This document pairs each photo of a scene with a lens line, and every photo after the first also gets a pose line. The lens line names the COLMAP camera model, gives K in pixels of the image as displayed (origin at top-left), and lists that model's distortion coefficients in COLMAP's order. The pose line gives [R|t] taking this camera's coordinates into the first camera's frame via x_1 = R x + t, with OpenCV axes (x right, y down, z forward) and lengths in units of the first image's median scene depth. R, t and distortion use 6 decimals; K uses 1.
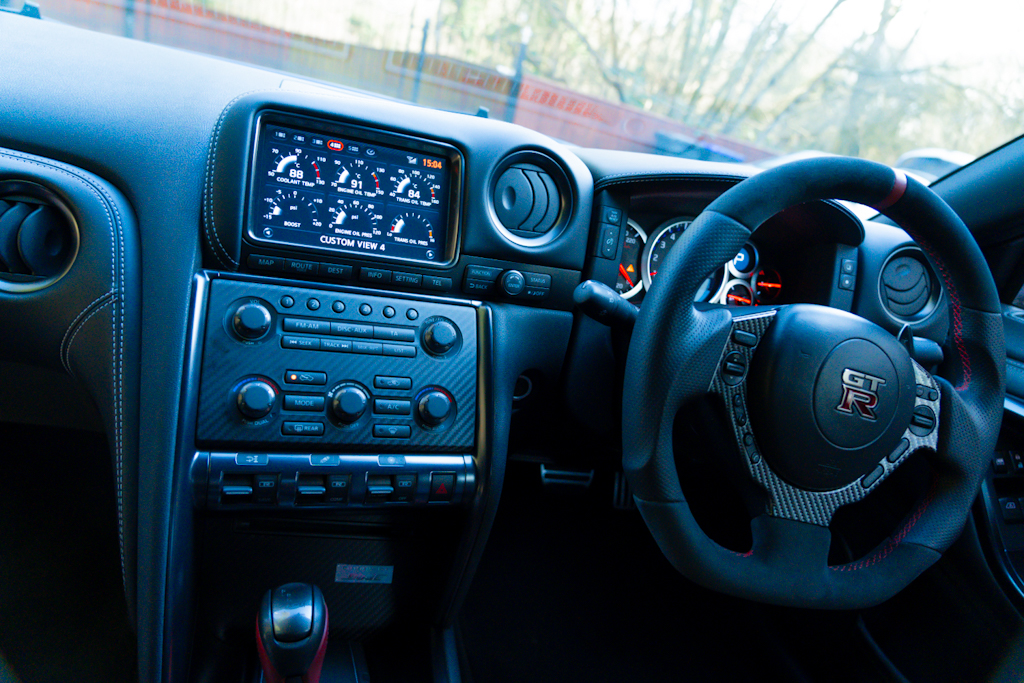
lens RADIAL K [[702.7, 0, 514.7], [0, 702.7, 340.5], [0, 0, 1]] dist [-0.014387, 0.007652]
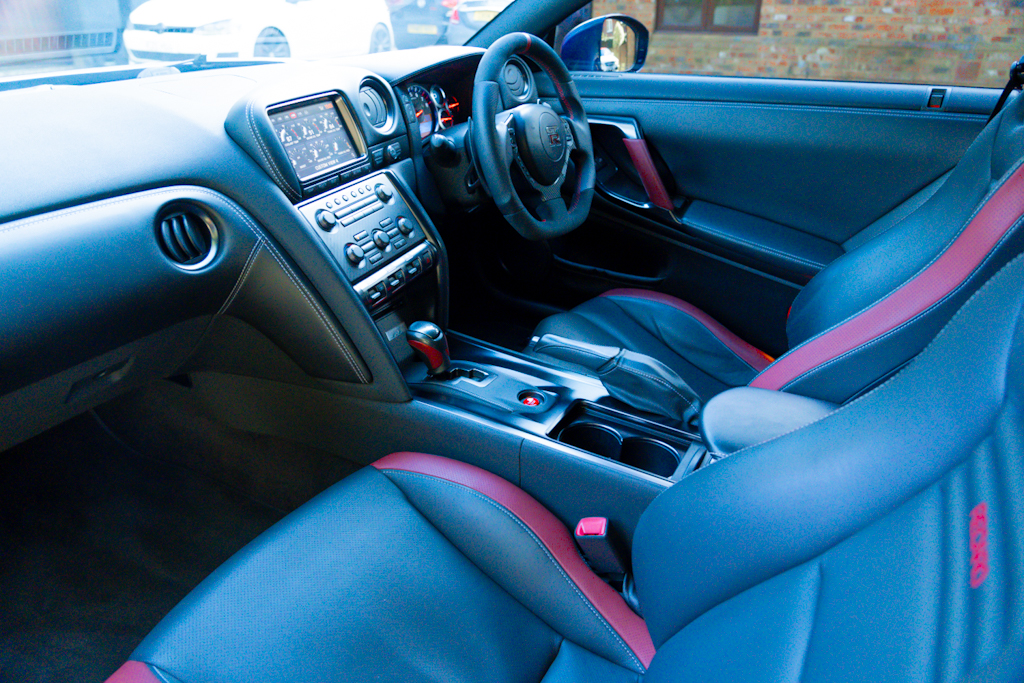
lens RADIAL K [[702.7, 0, 514.7], [0, 702.7, 340.5], [0, 0, 1]] dist [-0.014387, 0.007652]
pose [[0.687859, -0.524281, 0.501976, -1.045778], [0.386772, 0.849961, 0.357734, -0.213325], [-0.614213, -0.051921, 0.787430, -0.739448]]
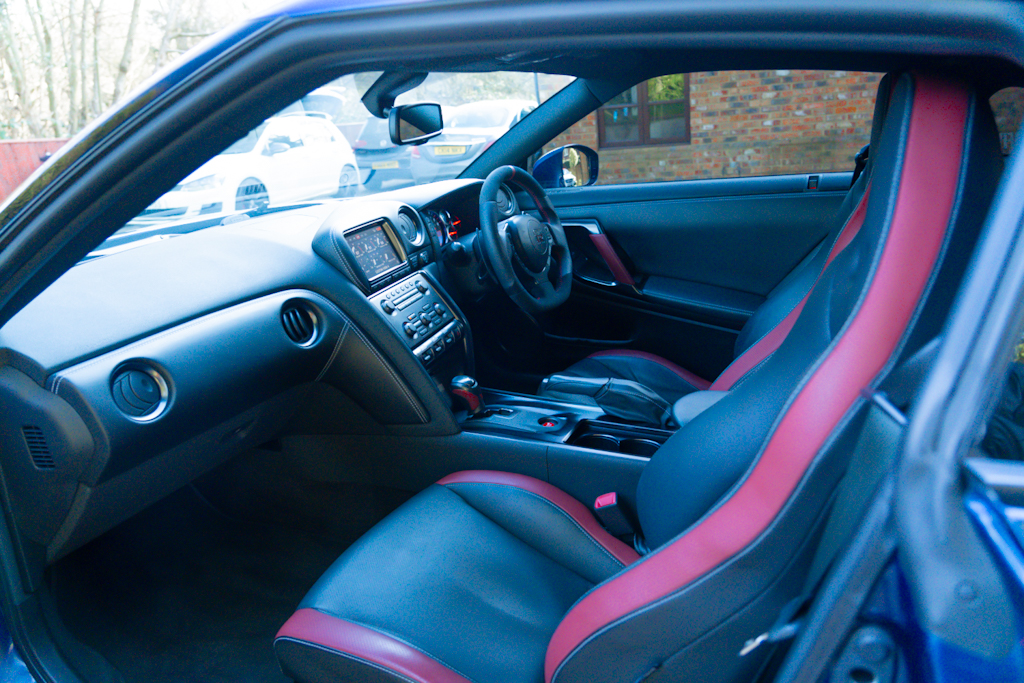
lens RADIAL K [[702.7, 0, 514.7], [0, 702.7, 340.5], [0, 0, 1]] dist [-0.014387, 0.007652]
pose [[0.614790, -0.504445, 0.606274, -1.590084], [0.467350, 0.852221, 0.235169, -0.290891], [-0.635309, 0.138762, 0.759689, -1.162203]]
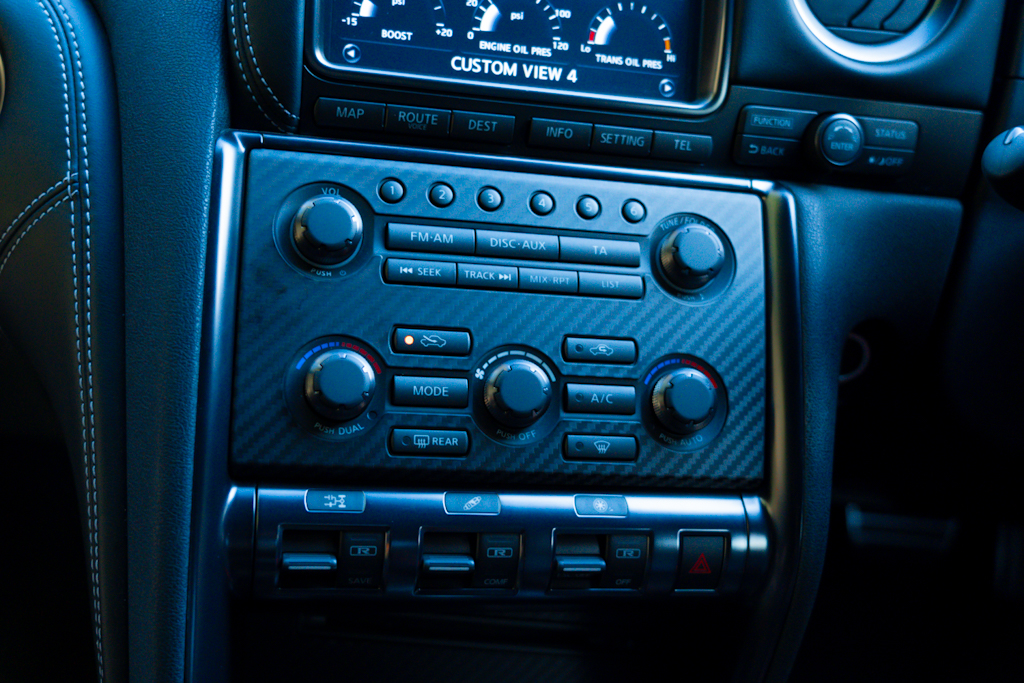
lens RADIAL K [[1245.2, 0, 515.1], [0, 1245.2, 341.1], [0, 0, 1]] dist [0.042946, 0.032613]
pose [[0.983414, -0.004950, -0.181310, -0.071433], [0.015505, 0.998263, 0.056842, 0.002958], [0.180713, -0.058711, 0.981782, 0.123850]]
